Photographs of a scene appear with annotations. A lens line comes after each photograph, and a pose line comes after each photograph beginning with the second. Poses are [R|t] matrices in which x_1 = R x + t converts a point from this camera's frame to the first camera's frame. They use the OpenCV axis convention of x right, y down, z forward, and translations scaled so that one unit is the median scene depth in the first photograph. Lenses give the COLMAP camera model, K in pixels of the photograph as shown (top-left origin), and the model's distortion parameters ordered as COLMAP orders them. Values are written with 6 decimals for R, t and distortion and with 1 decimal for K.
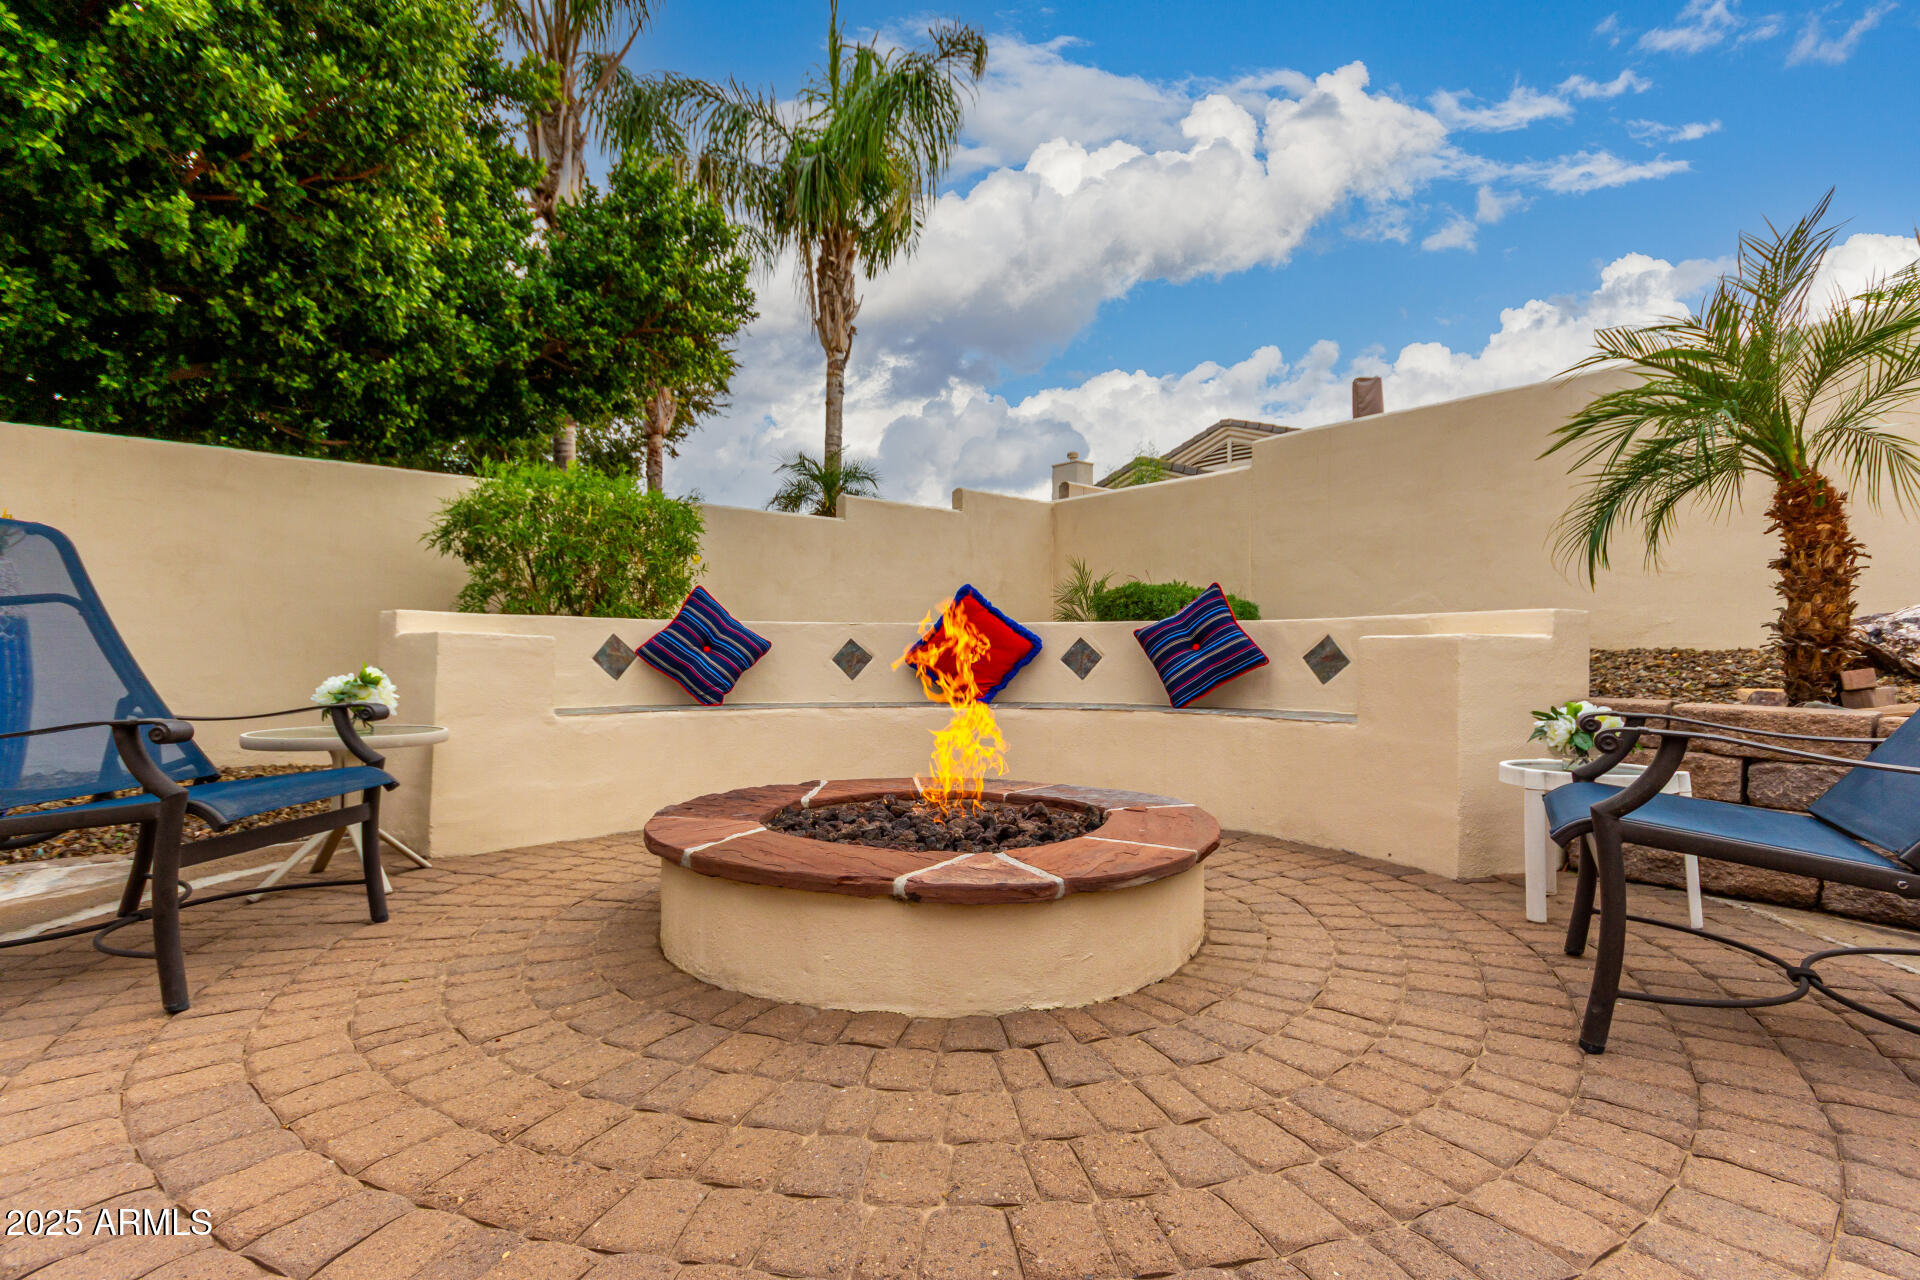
lens RADIAL K [[891.8, 0, 956.5], [0, 891.8, 668.7], [0, 0, 1]] dist [0.012642, -0.000238]
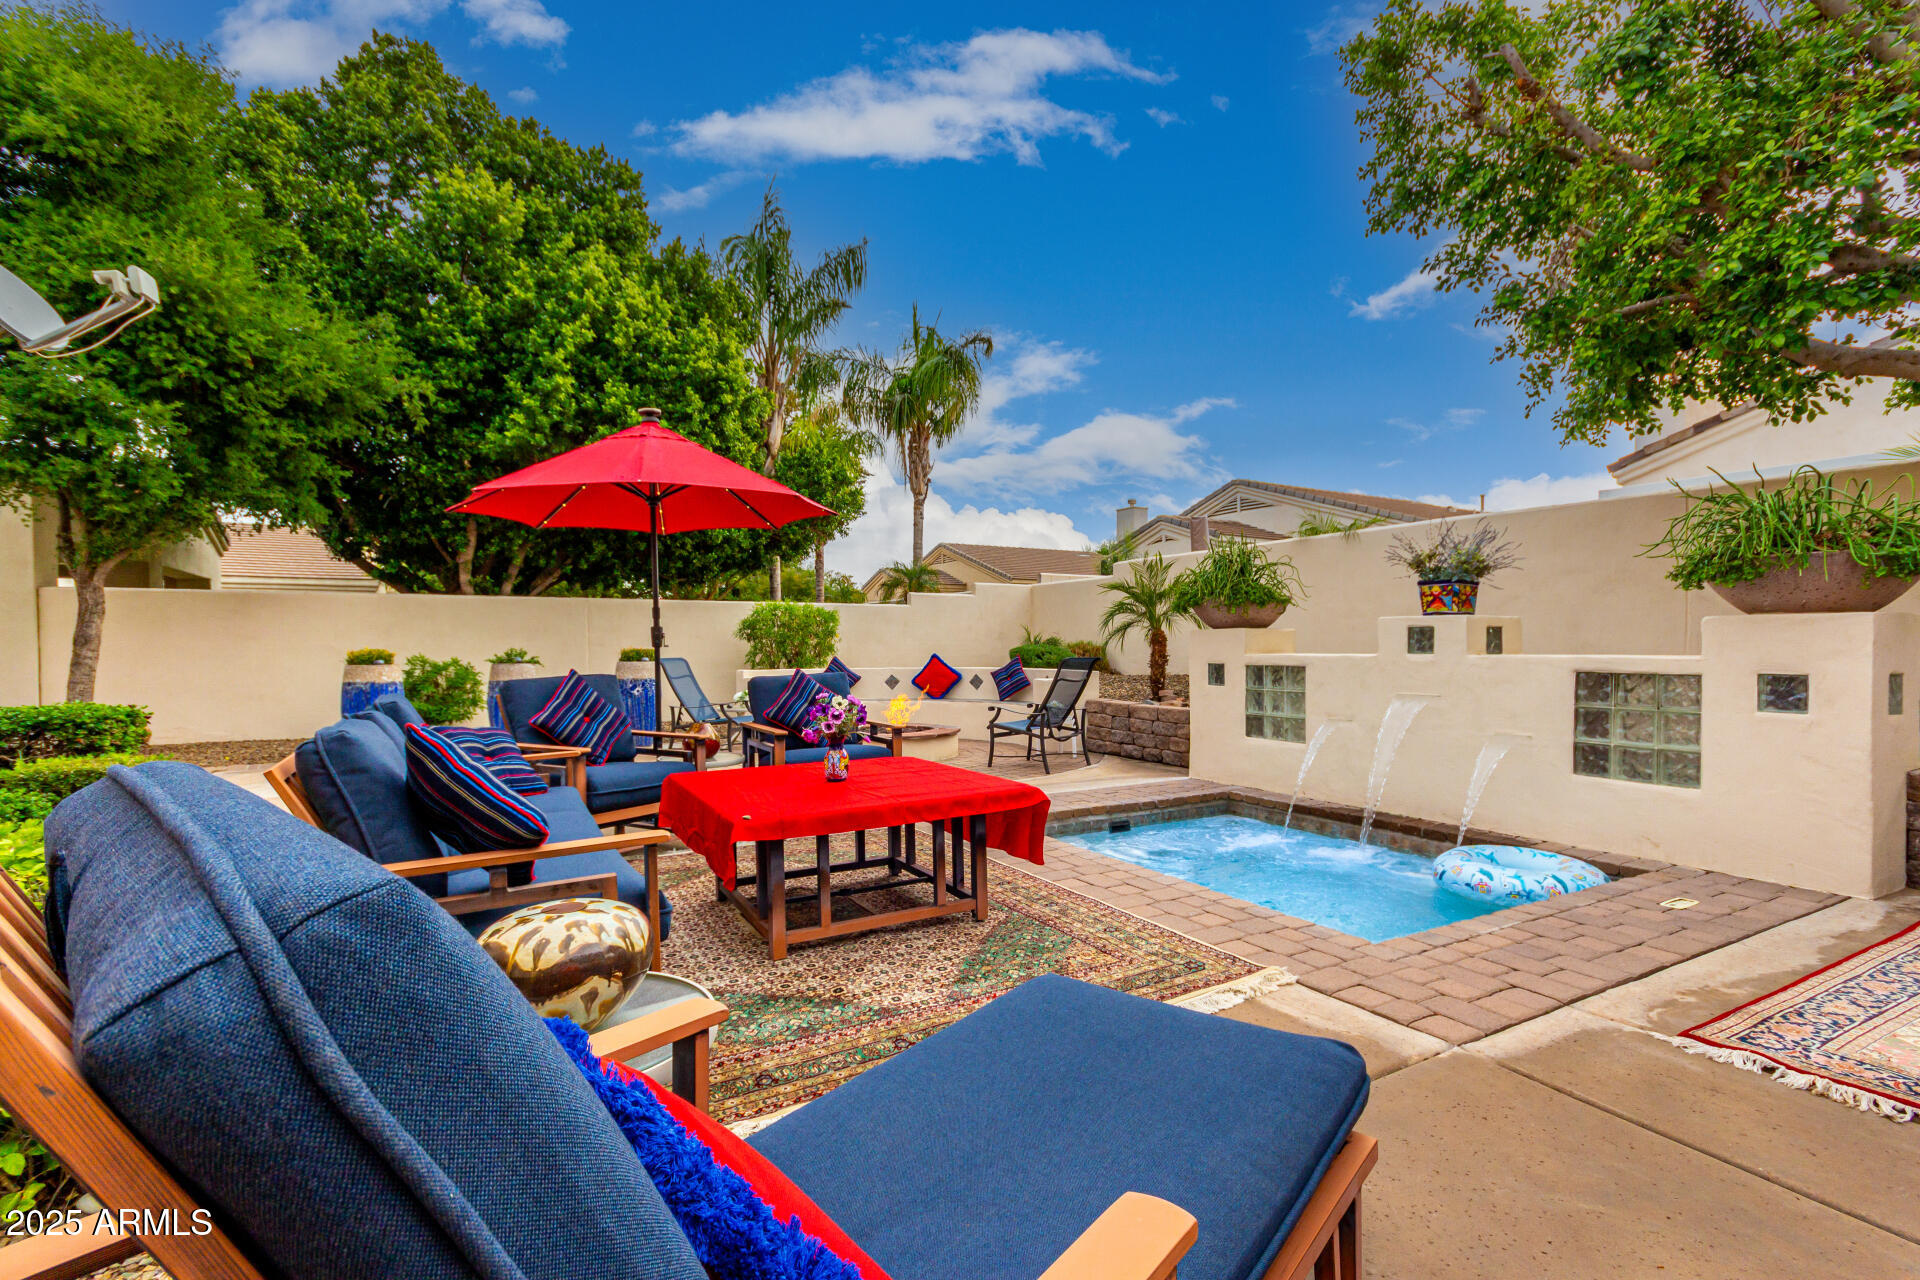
lens RADIAL K [[891.8, 0, 976.7], [0, 891.8, 651.3], [0, 0, 1]] dist [0.012642, -0.000238]
pose [[0.989223, -0.006453, -0.146274, 0.233075], [0.005139, 0.999943, -0.009360, -0.033863], [0.146326, 0.008507, 0.989200, -0.710959]]
